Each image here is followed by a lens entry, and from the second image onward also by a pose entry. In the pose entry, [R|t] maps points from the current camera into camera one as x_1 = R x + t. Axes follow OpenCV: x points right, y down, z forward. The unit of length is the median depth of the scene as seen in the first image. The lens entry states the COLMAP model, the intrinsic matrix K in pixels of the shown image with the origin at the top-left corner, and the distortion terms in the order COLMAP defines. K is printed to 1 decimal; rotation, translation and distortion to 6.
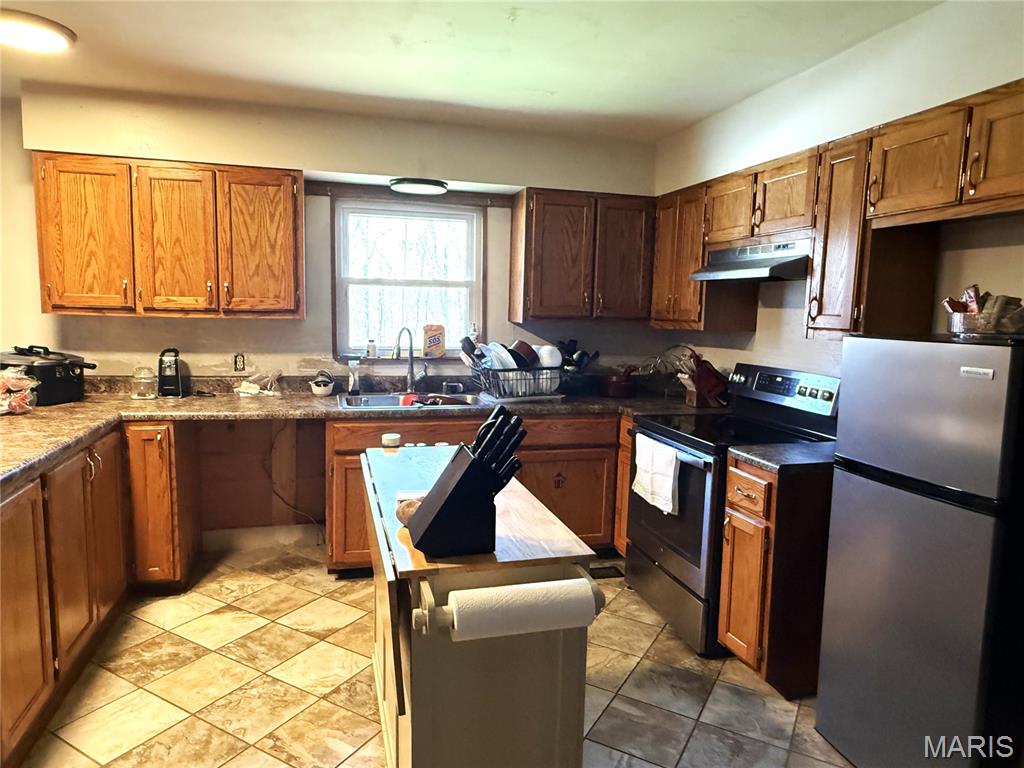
lens RADIAL K [[661.9, 0, 513.3], [0, 661.9, 387.5], [0, 0, 1]] dist [-0.010365, -0.003843]
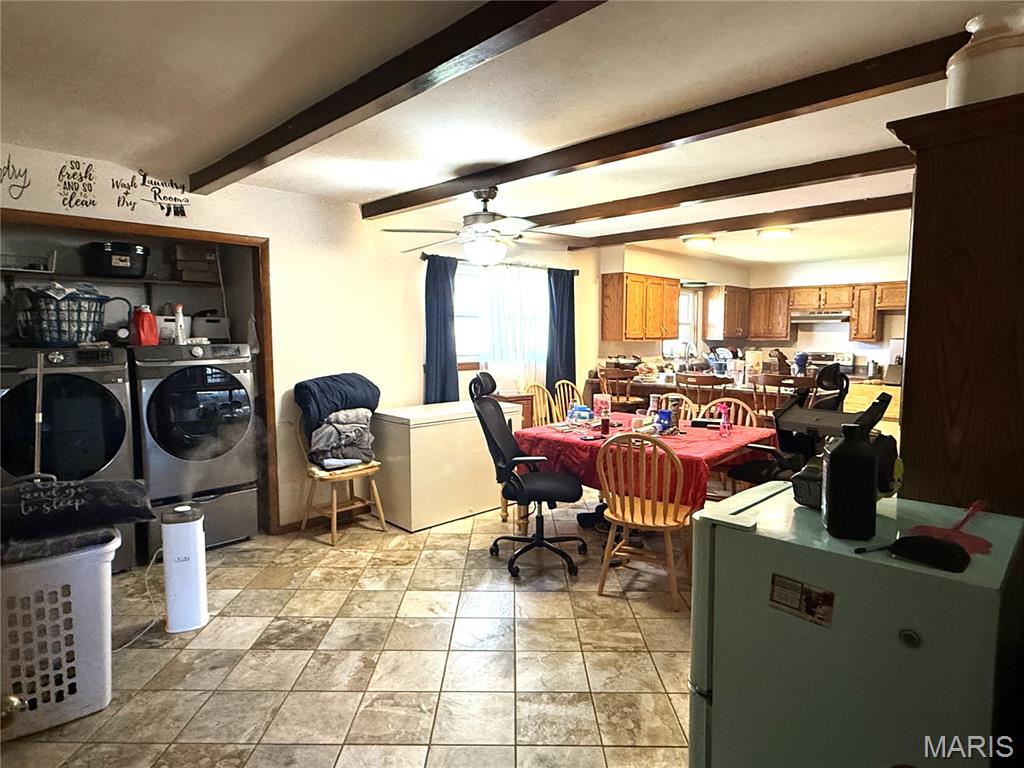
lens RADIAL K [[586.1, 0, 511.8], [0, 586.1, 383.2], [0, 0, 1]] dist [0.000085, 0.000112]
pose [[0.869931, -0.058779, 0.489658, -1.959132], [0.074266, 0.997163, -0.012241, 0.036194], [-0.487550, 0.047014, 0.871828, -0.566457]]
